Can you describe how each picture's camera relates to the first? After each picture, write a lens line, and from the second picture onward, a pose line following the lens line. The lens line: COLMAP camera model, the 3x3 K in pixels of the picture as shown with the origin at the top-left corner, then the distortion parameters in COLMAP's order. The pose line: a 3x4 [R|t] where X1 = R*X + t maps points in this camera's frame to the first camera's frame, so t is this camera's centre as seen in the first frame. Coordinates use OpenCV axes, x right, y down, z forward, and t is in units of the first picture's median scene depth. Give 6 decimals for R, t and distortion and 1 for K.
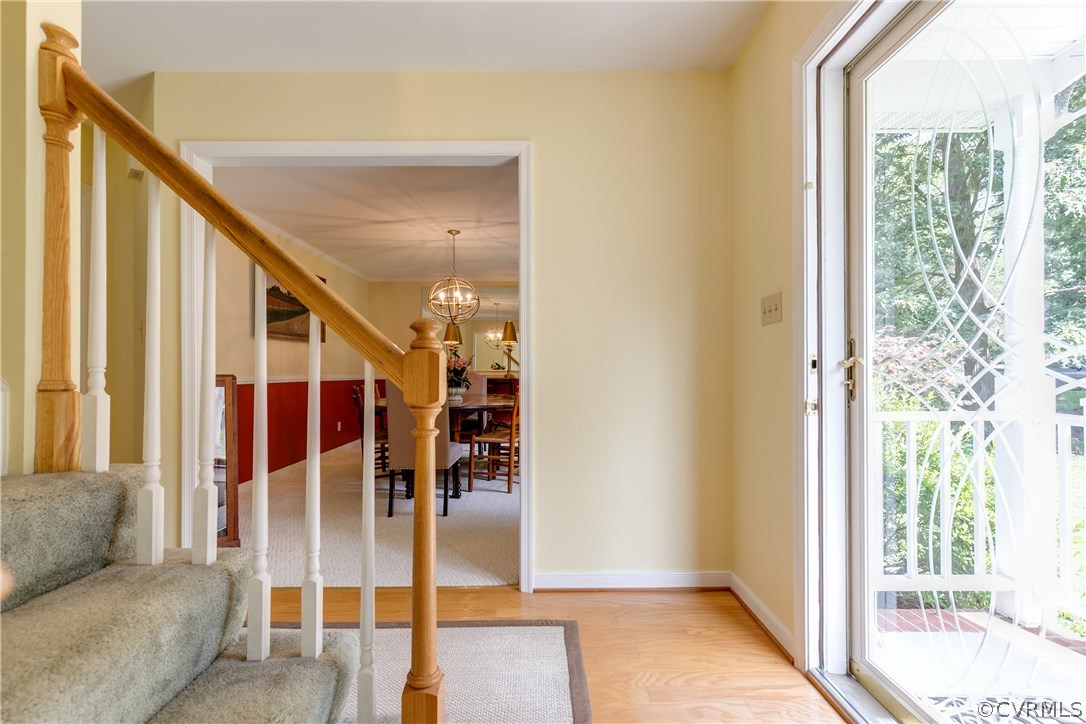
lens RADIAL K [[488.4, 0, 537.4], [0, 488.4, 369.8], [0, 0, 1]] dist [0.005273, -0.000921]
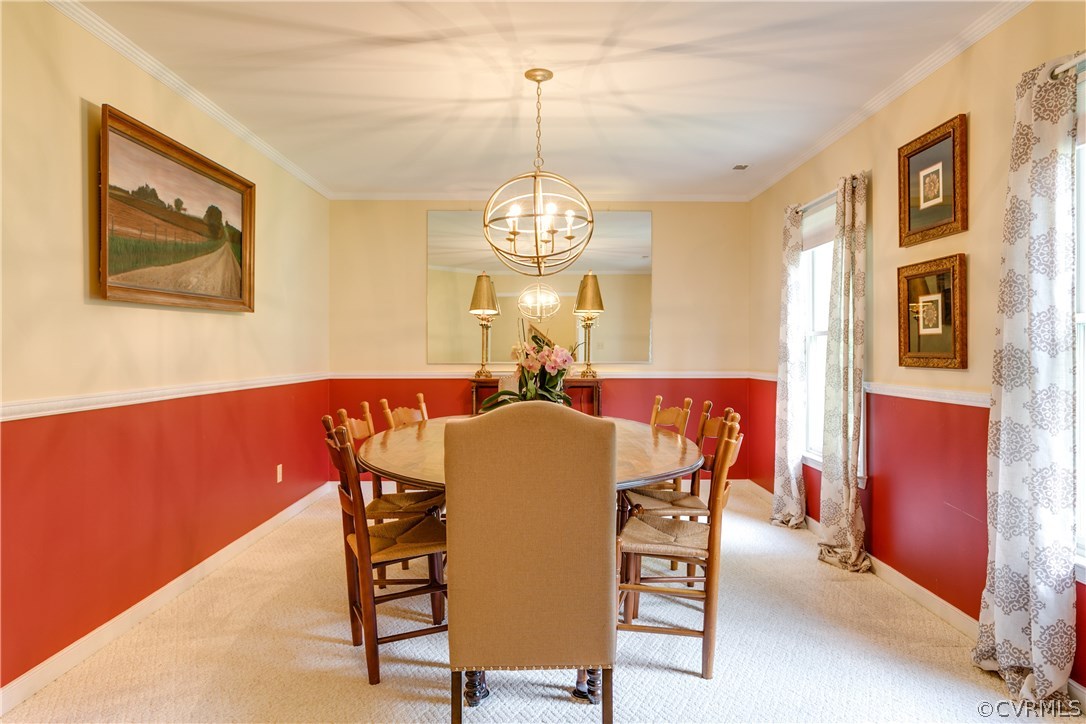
lens RADIAL K [[683.8, 0, 548.4], [0, 683.8, 352.3], [0, 0, 1]] dist [-0.002546, -0.000093]
pose [[0.999899, 0.005835, 0.012984, -0.164489], [-0.005938, 0.999951, 0.007933, -0.025169], [-0.012937, -0.008009, 0.999884, 0.345420]]
